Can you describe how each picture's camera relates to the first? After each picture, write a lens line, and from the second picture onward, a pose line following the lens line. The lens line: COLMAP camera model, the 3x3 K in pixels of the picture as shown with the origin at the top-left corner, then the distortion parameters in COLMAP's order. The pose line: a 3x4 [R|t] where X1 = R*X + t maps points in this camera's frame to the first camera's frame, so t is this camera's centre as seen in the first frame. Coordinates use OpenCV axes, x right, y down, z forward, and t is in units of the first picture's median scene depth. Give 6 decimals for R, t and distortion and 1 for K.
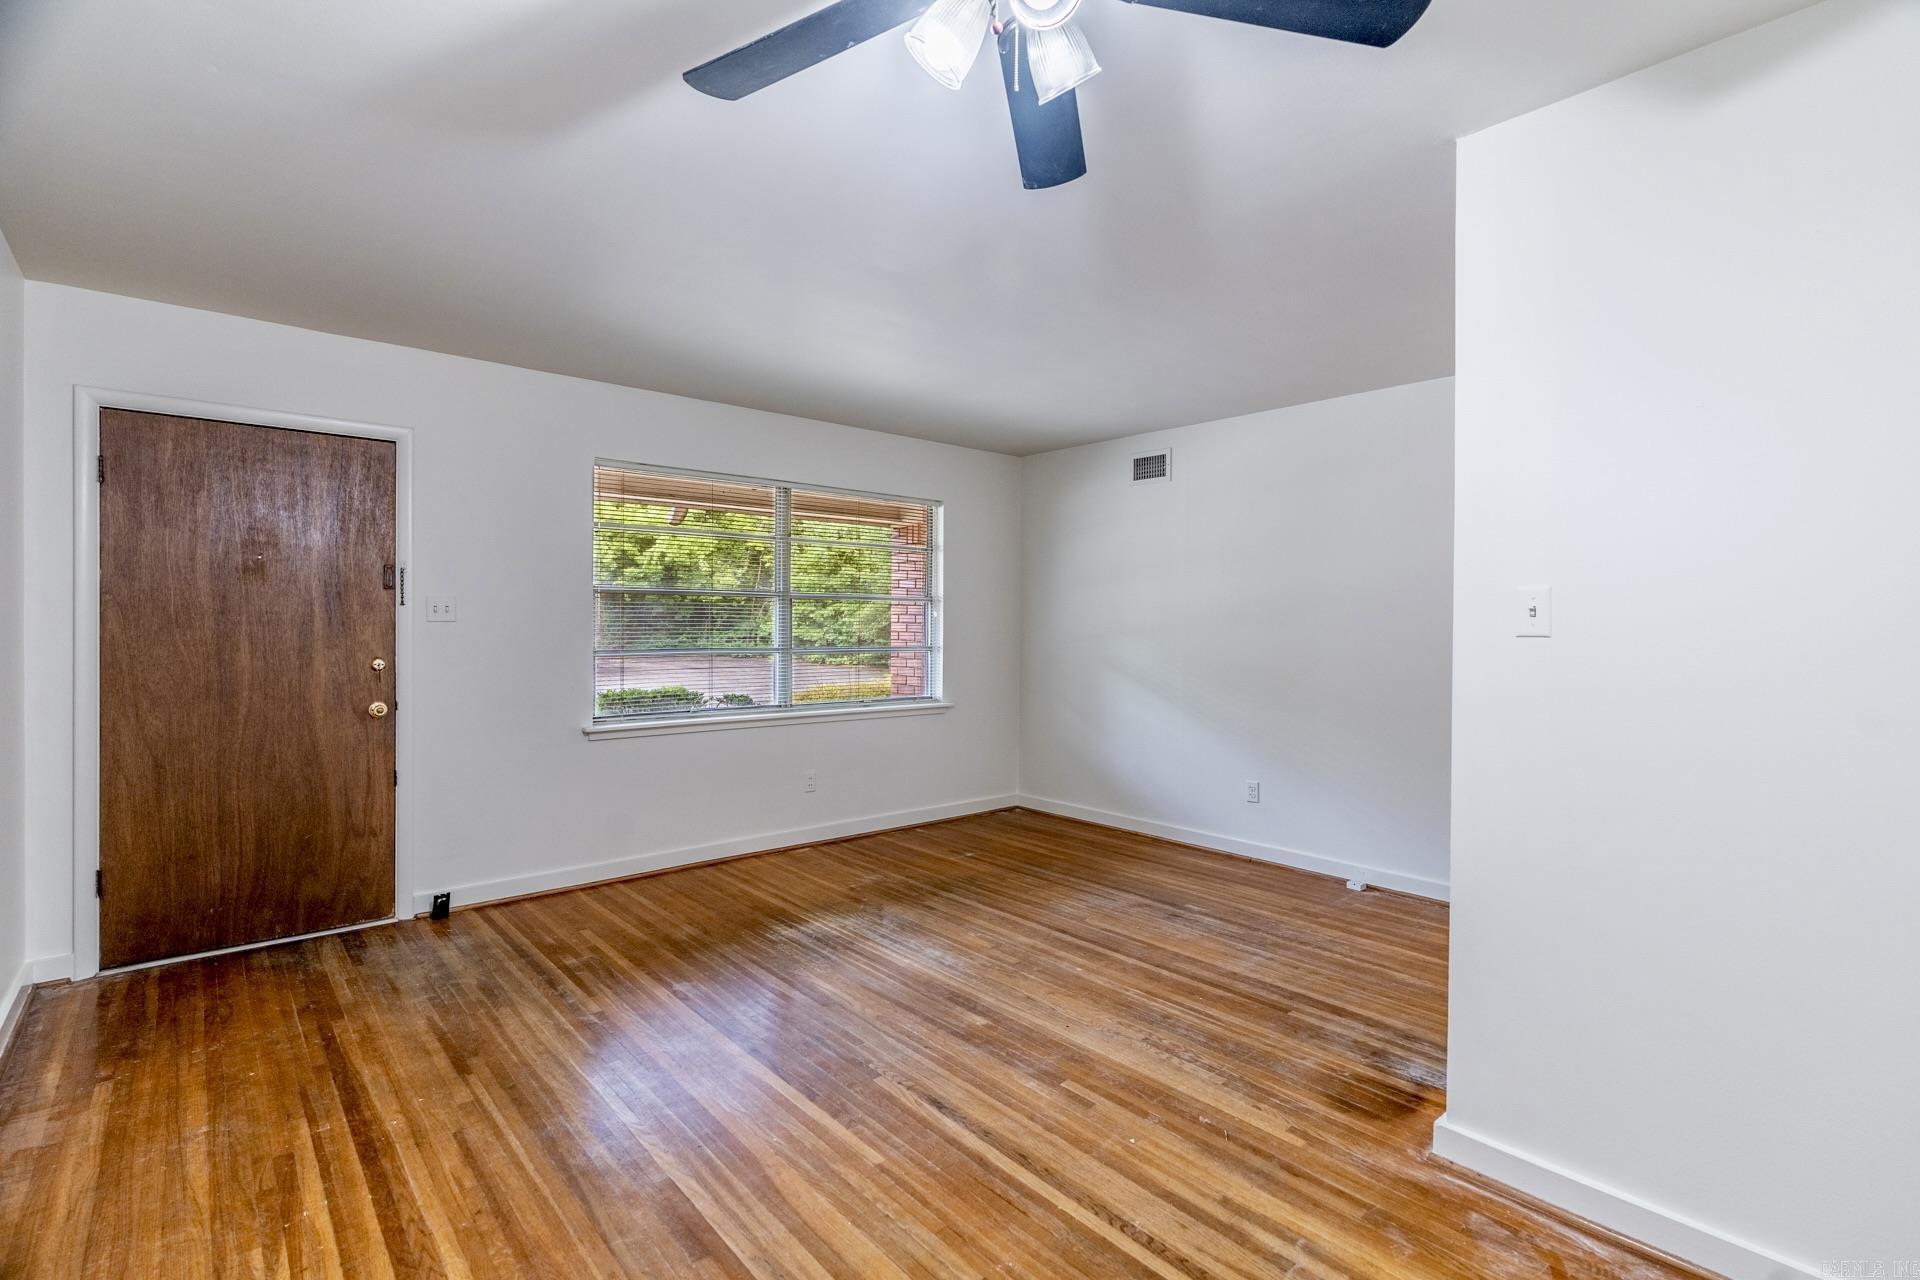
lens RADIAL K [[880.8, 0, 944.7], [0, 880.8, 632.7], [0, 0, 1]] dist [-0.012538, 0.004094]
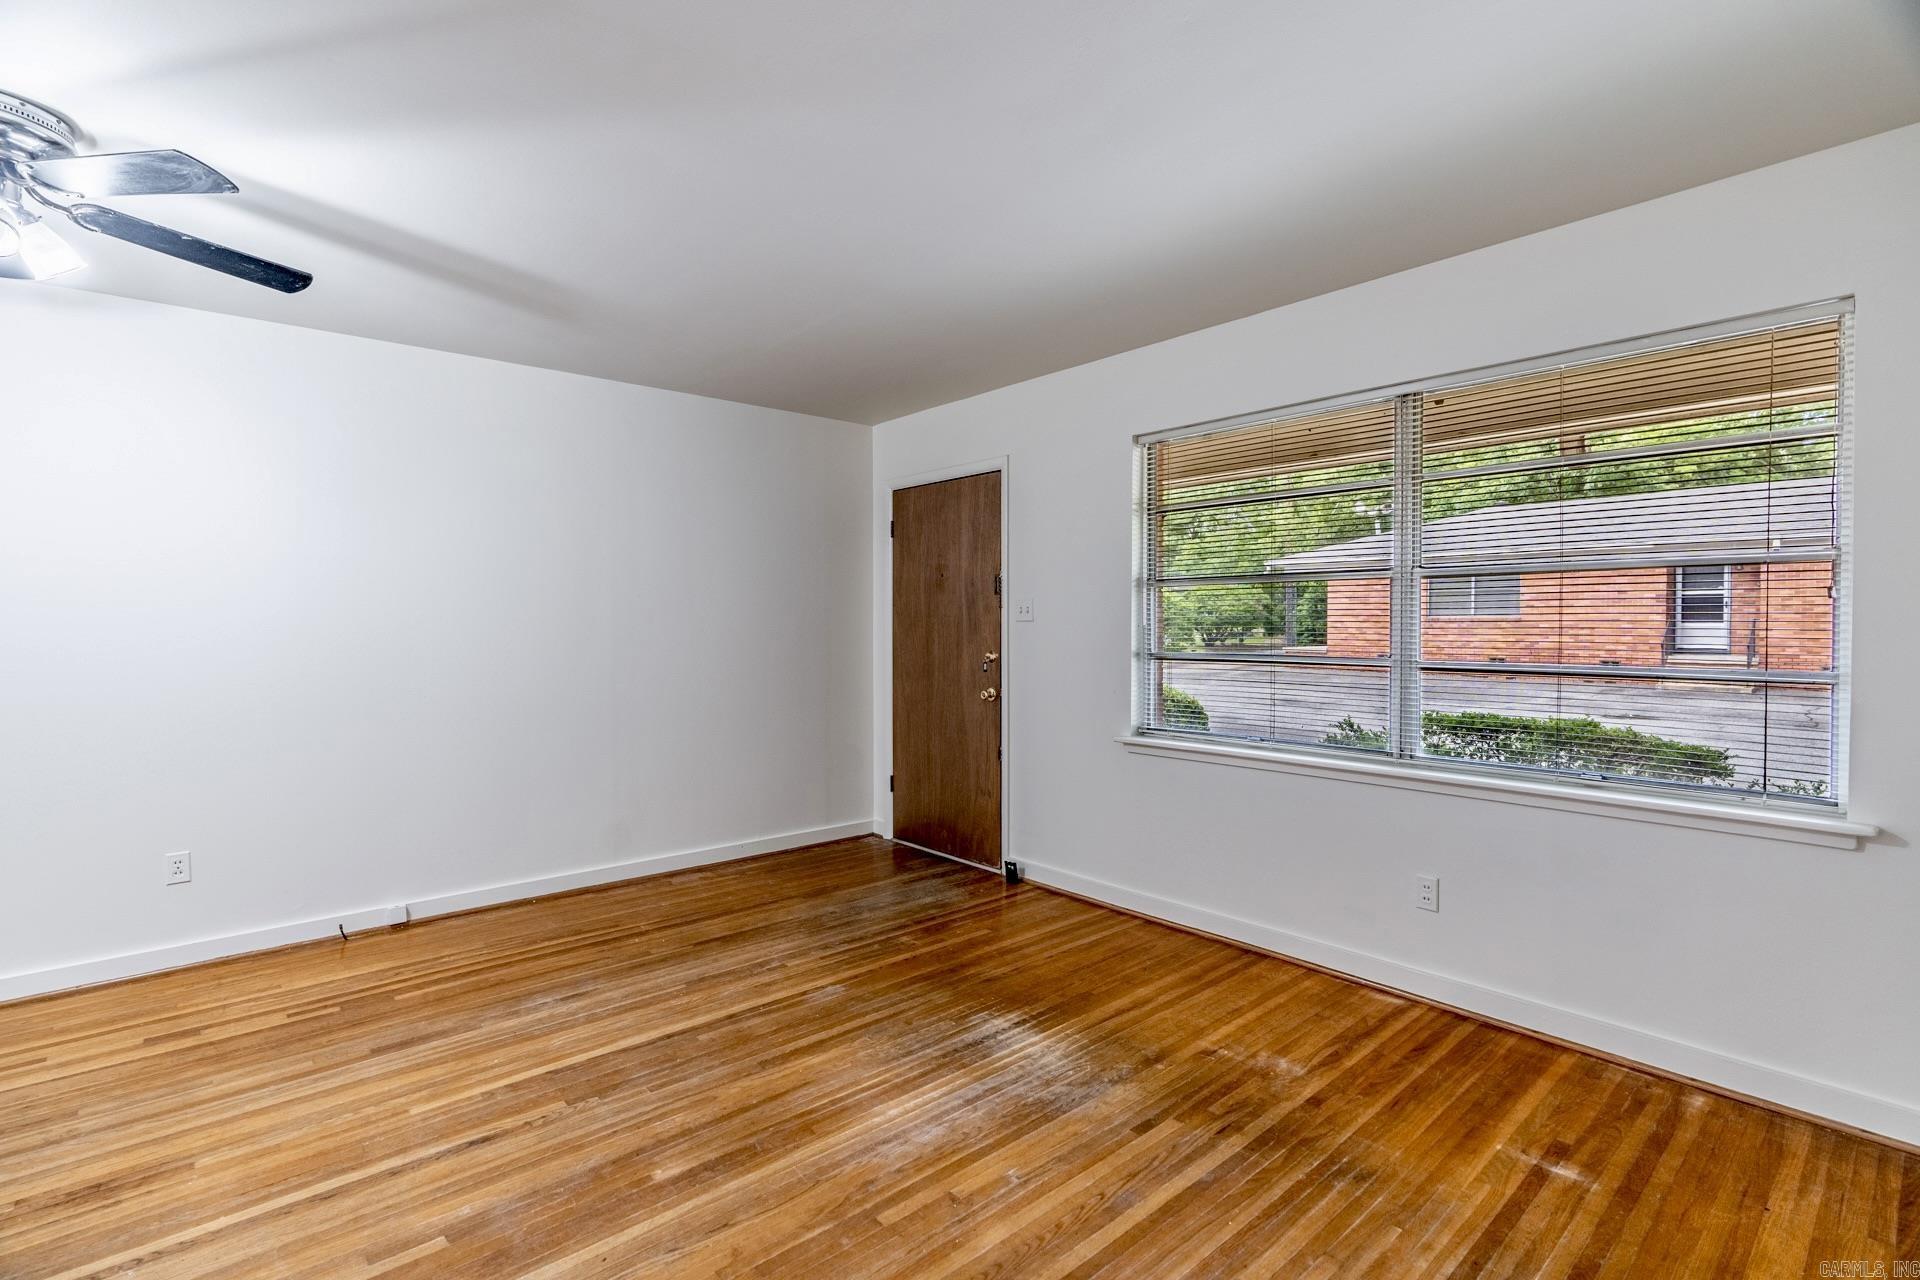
lens RADIAL K [[880.8, 0, 955.0], [0, 880.8, 644.9], [0, 0, 1]] dist [-0.012538, 0.004094]
pose [[0.013416, 0.018413, -0.999740, 0.641928], [-0.007433, 0.999805, 0.018315, -0.003232], [0.999882, 0.007185, 0.013550, 1.047612]]
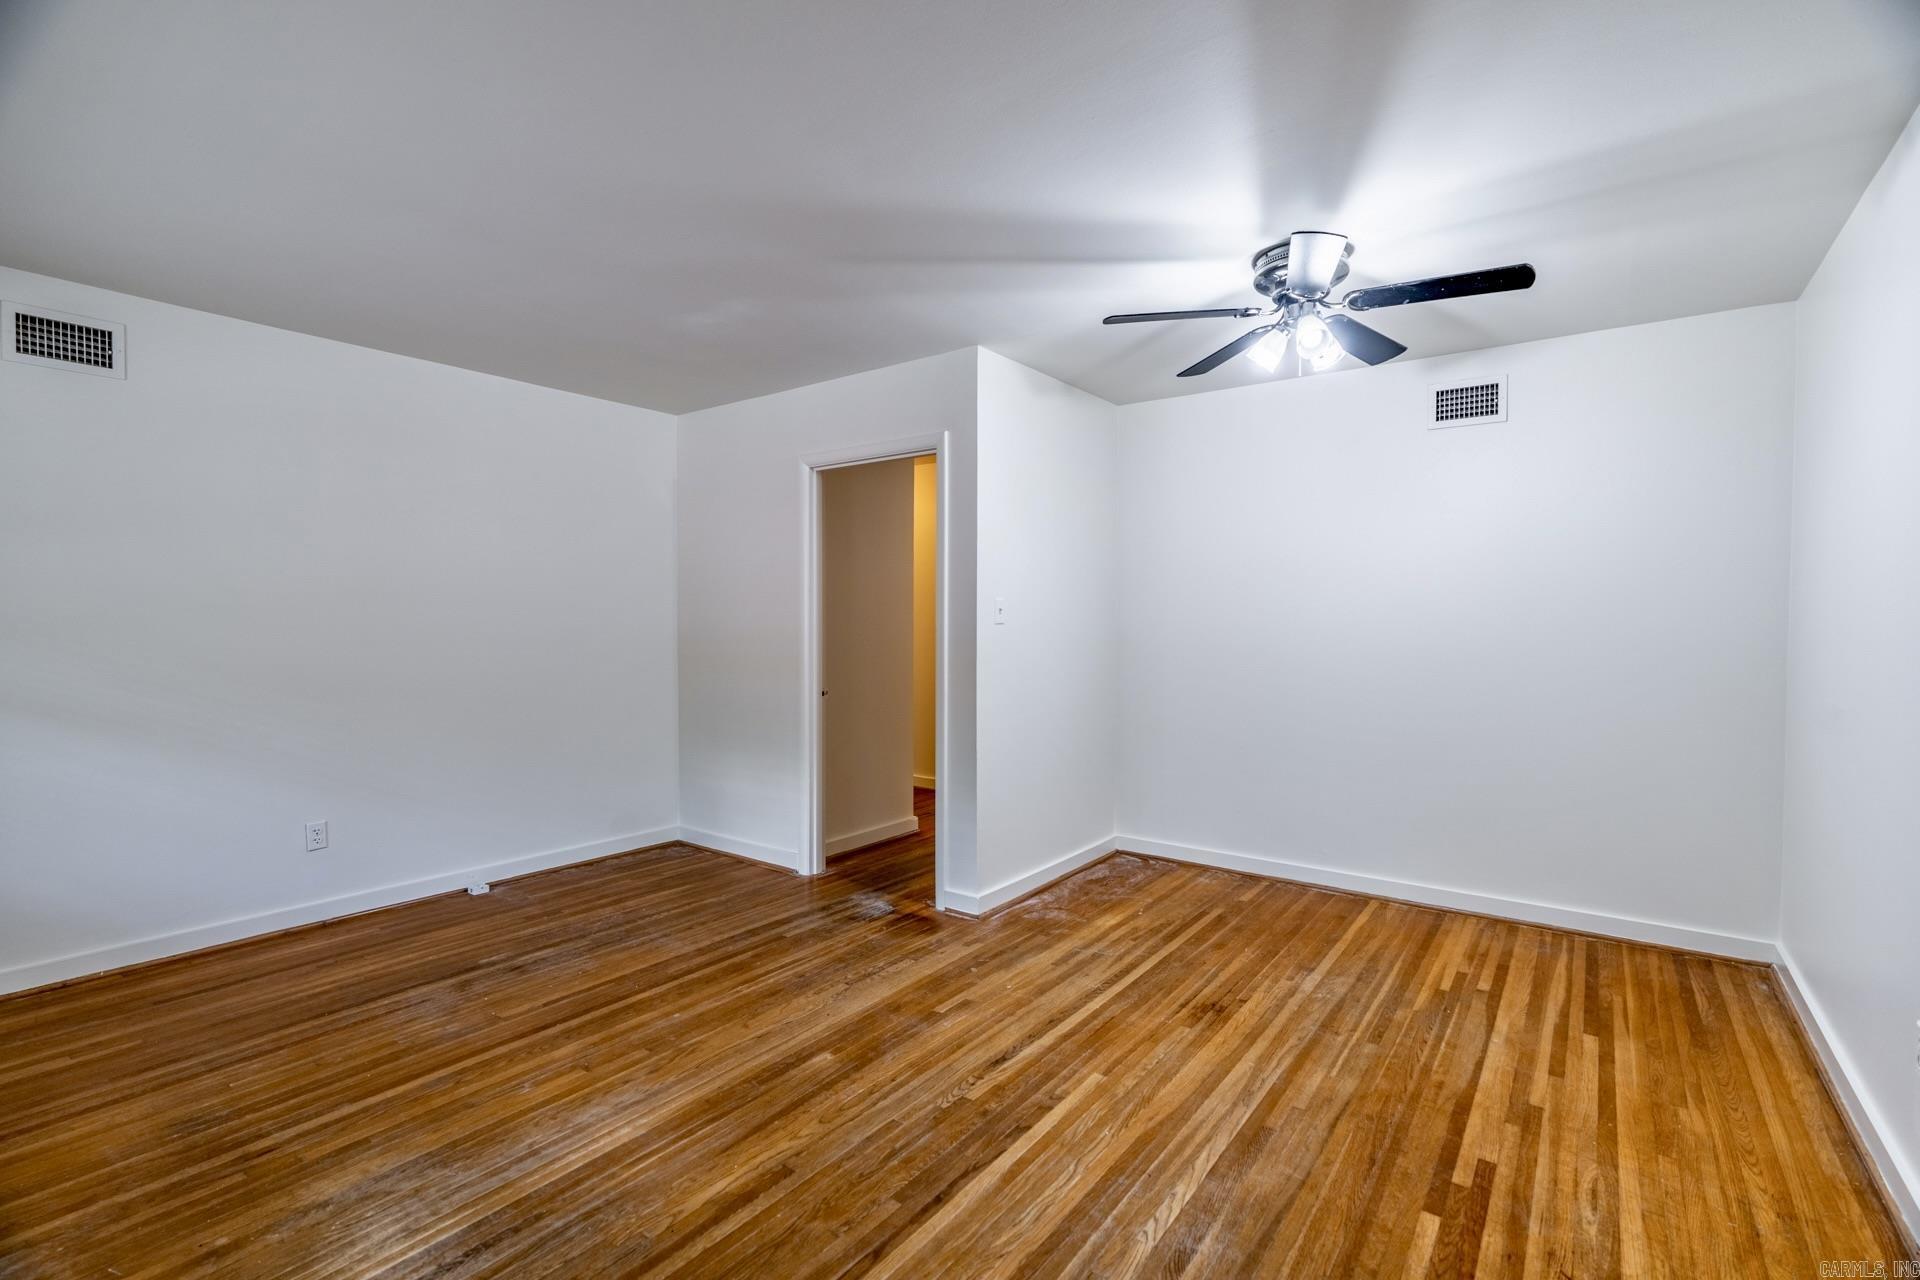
lens RADIAL K [[880.8, 0, 961.5], [0, 880.8, 630.5], [0, 0, 1]] dist [-0.012538, 0.004094]
pose [[-0.225438, -0.020014, 0.974052, -0.737892], [0.005934, 0.999742, 0.021915, -0.013271], [-0.974239, 0.010720, -0.225262, 0.908090]]
